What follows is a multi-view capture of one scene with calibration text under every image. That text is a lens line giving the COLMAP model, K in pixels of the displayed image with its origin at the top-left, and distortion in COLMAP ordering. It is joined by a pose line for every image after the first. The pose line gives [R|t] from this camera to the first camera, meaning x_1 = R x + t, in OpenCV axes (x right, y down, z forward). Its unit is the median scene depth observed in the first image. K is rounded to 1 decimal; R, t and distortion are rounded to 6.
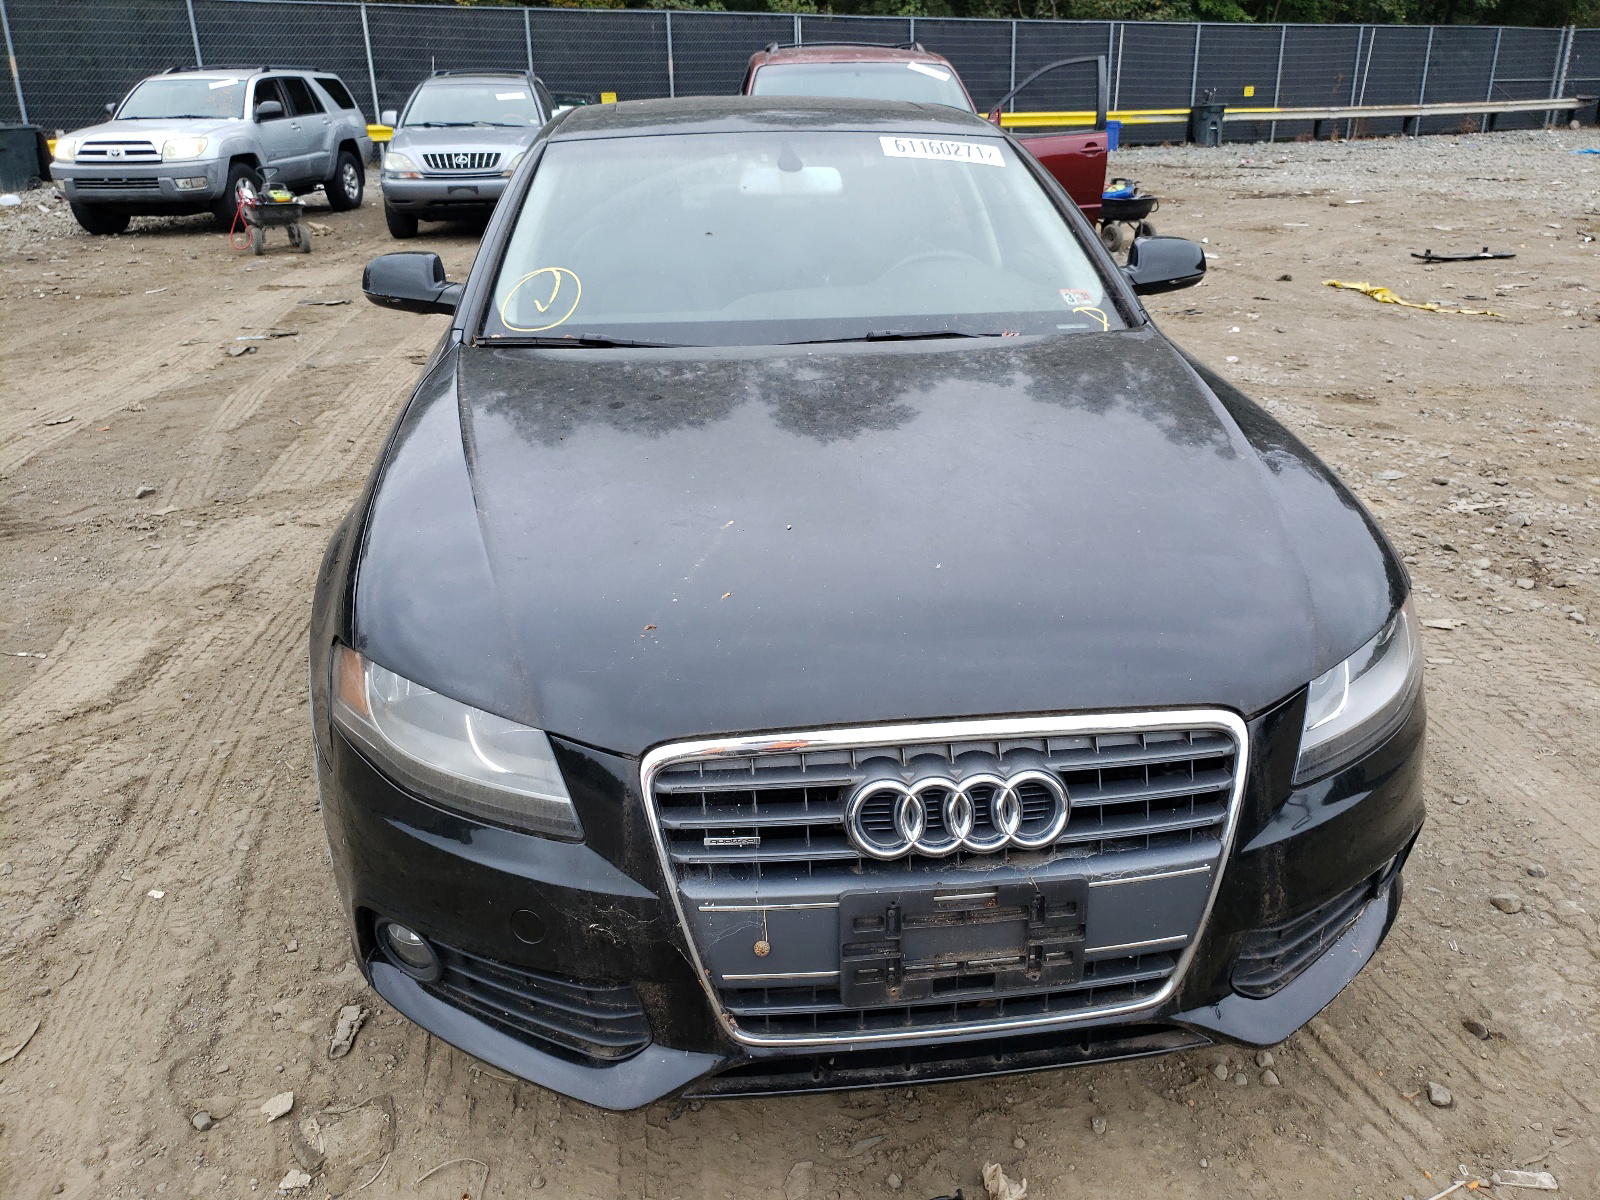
lens RADIAL K [[1265.8, 0, 800.0], [0, 1265.8, 600.0], [0, 0, 1]] dist [0.002220, 0.033407]
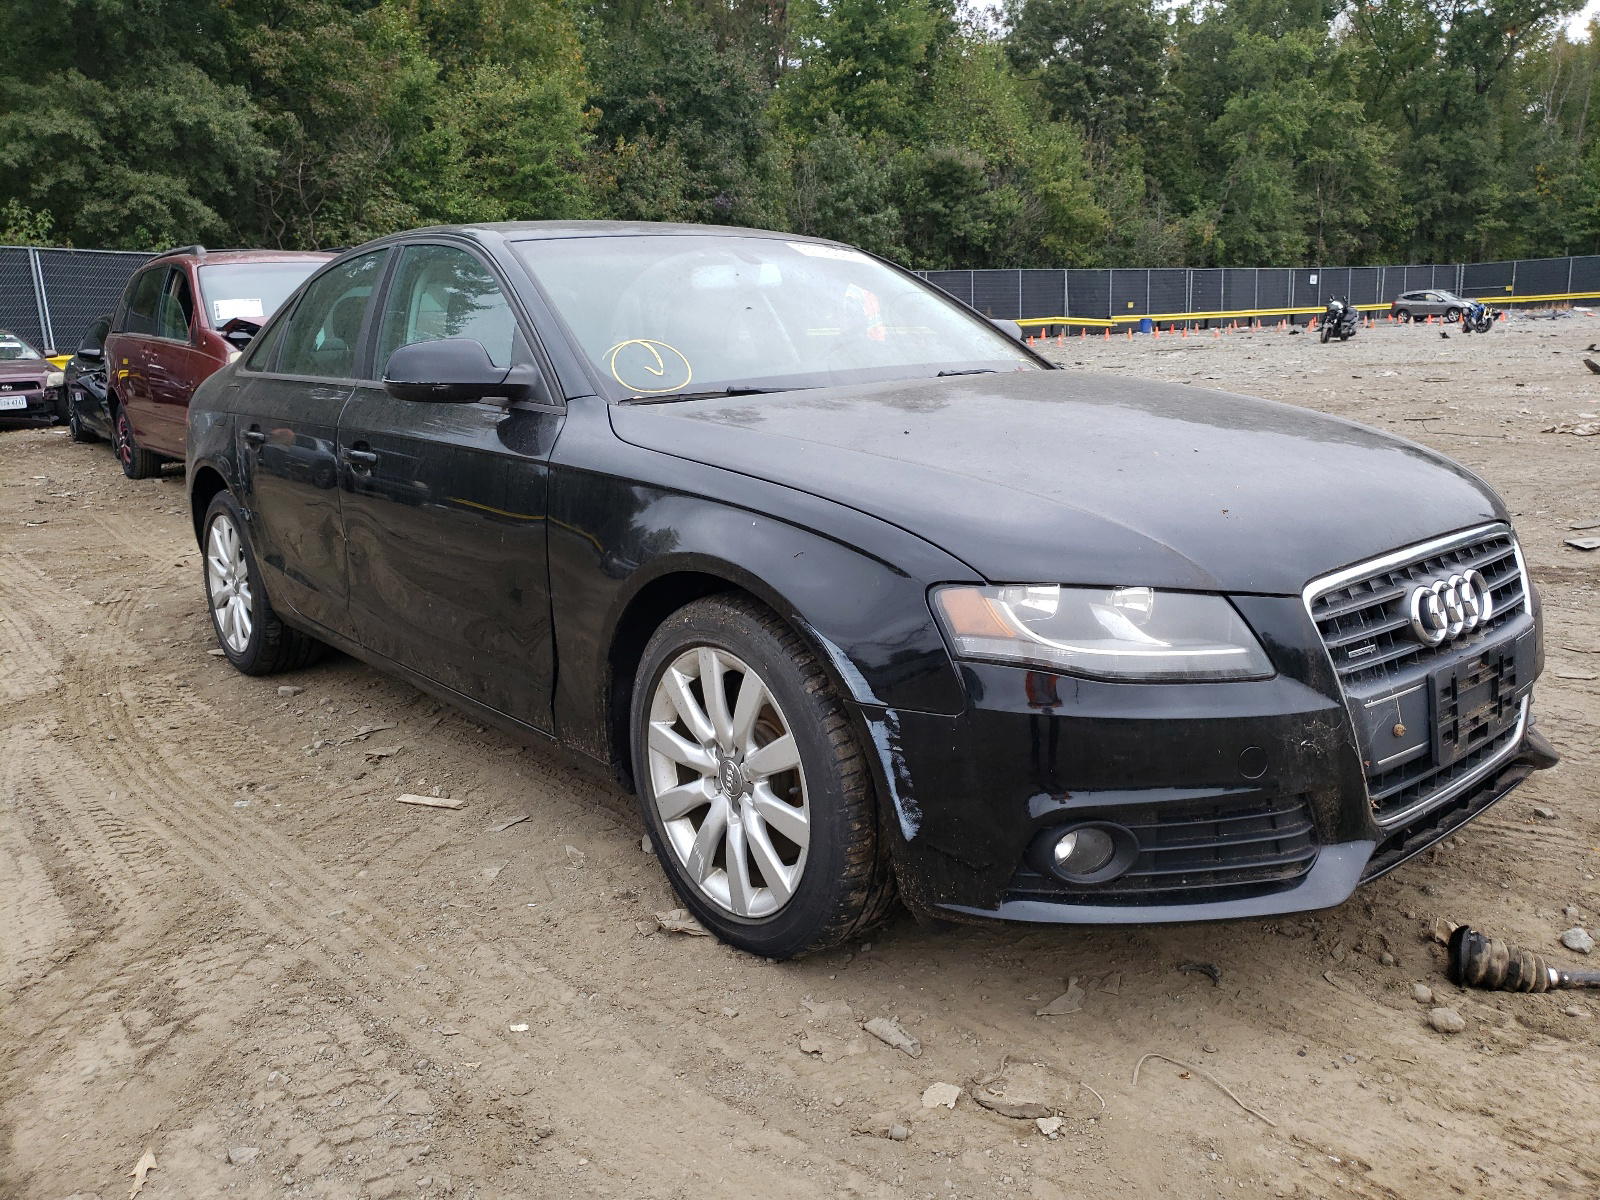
lens RADIAL K [[1265.8, 0, 800.0], [0, 1265.8, 600.0], [0, 0, 1]] dist [0.002220, 0.033407]
pose [[0.833852, -0.141689, 0.533493, -0.506560], [0.232899, 0.966562, -0.107314, 0.062733], [-0.500449, 0.213734, 0.838969, 0.090845]]
